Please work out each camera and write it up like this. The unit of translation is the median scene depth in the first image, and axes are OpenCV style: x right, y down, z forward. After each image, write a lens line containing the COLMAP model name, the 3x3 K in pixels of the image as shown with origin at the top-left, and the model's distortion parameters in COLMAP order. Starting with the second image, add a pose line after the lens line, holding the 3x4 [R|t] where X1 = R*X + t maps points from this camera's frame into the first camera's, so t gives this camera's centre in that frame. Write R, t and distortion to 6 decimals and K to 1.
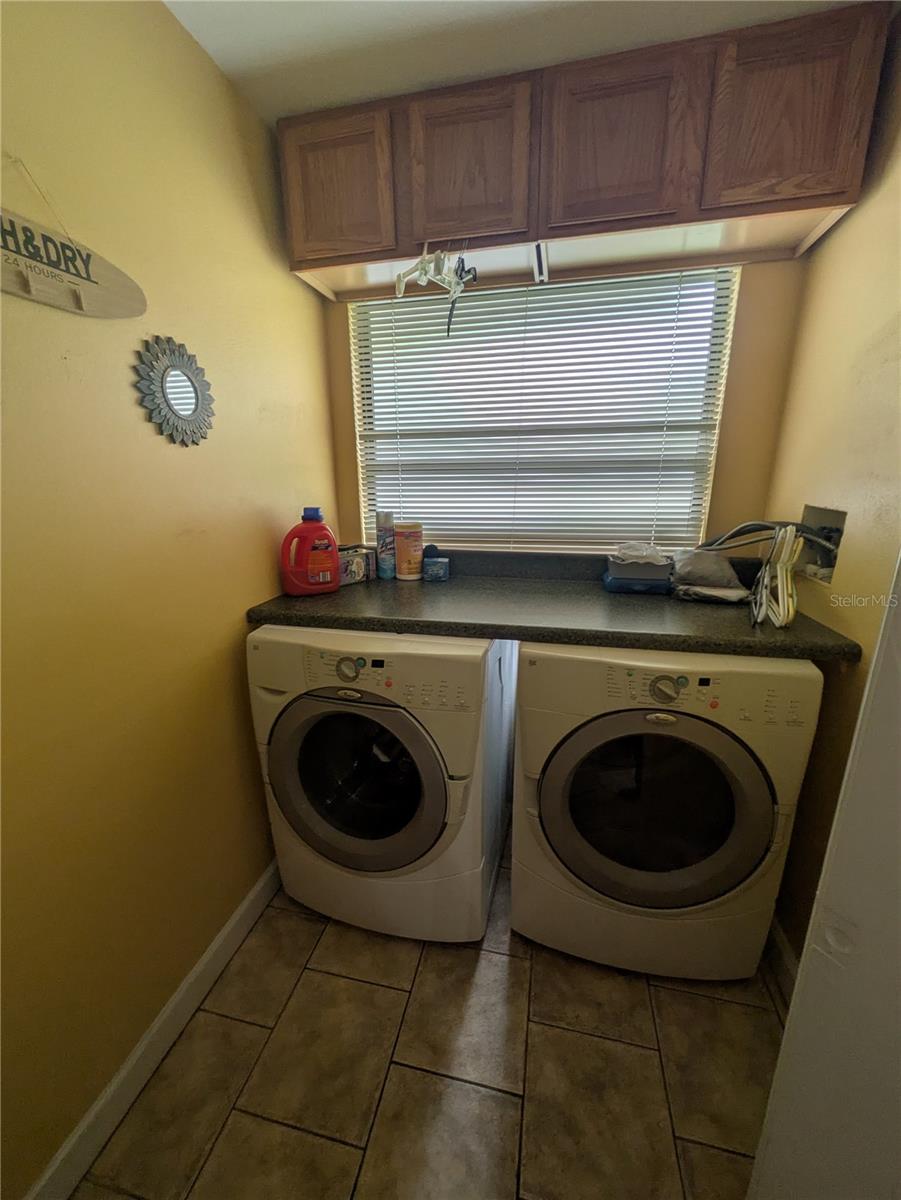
lens RADIAL K [[475.2, 0, 451.8], [0, 475.2, 601.0], [0, 0, 1]] dist [0.002096, 0.000069]
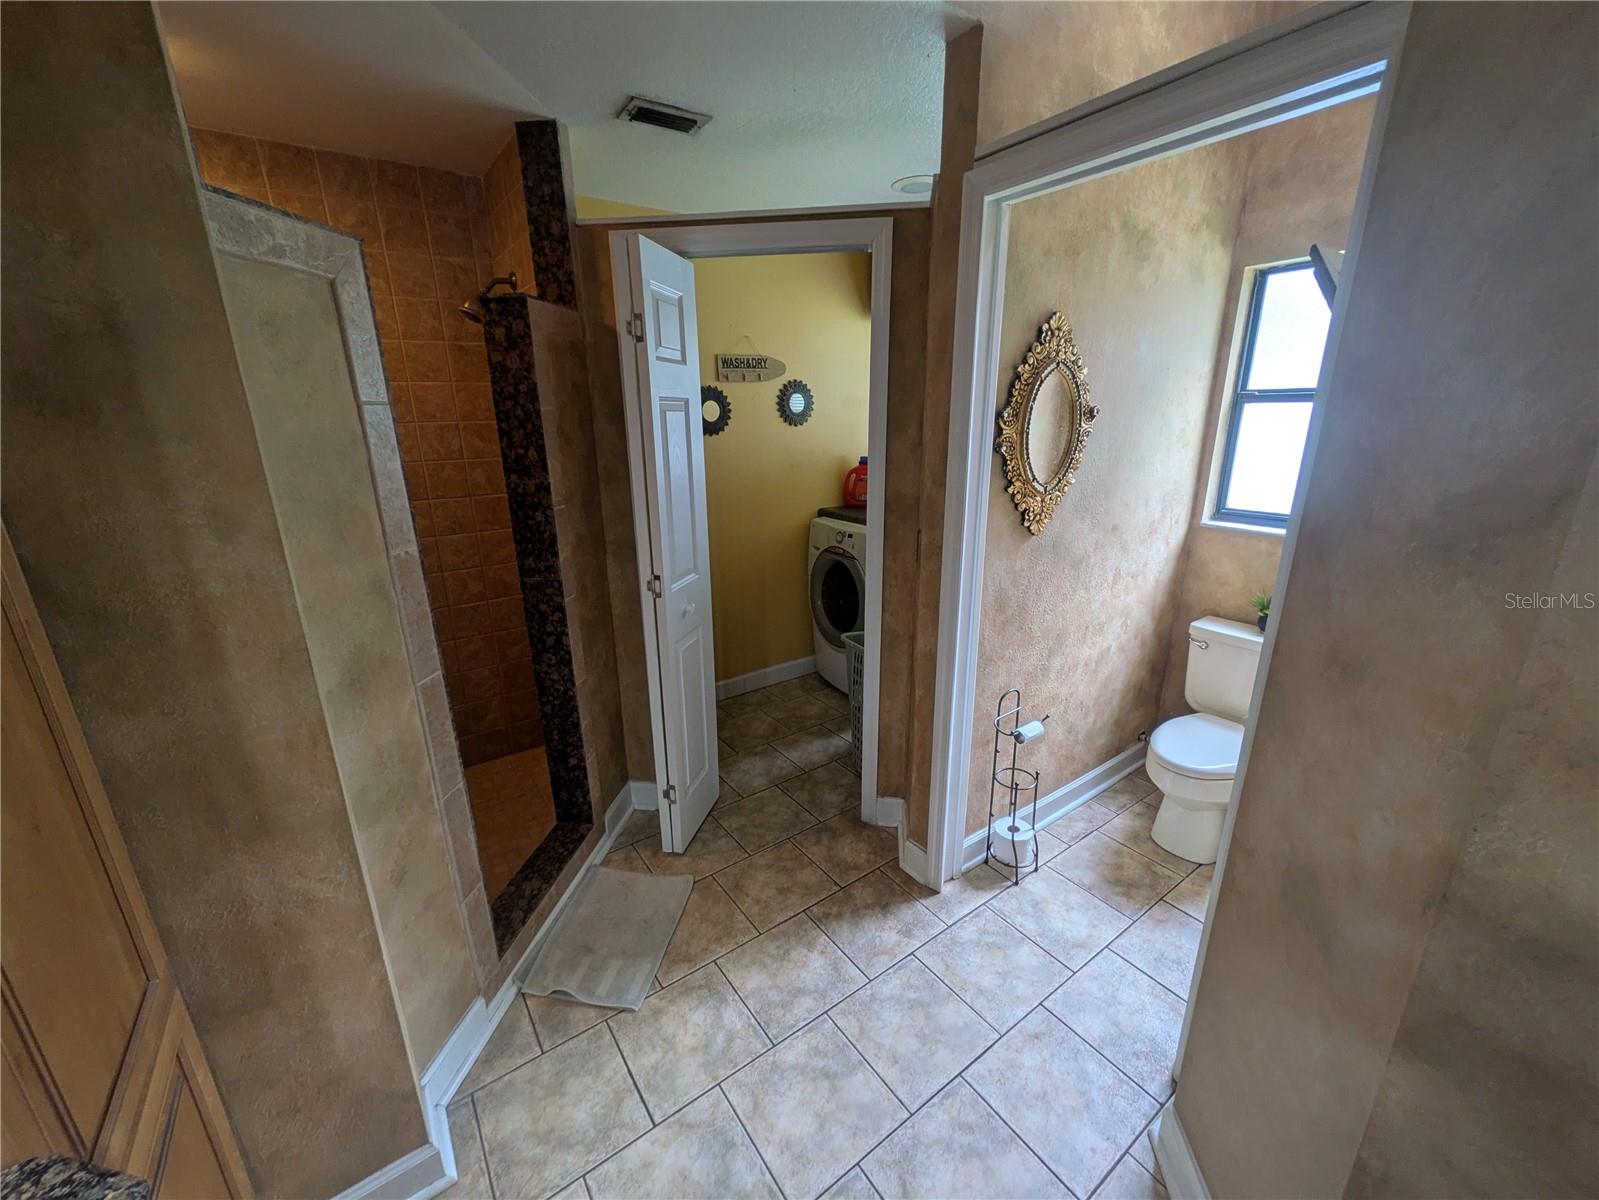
lens RADIAL K [[633.2, 0, 798.9], [0, 633.2, 599.5], [0, 0, 1]] dist [0.002096, 0.000069]
pose [[0.735134, 0.192032, -0.650155, 1.583505], [-0.167948, 0.980734, 0.099774, 0.176818], [0.656789, 0.035845, 0.753222, -1.232684]]
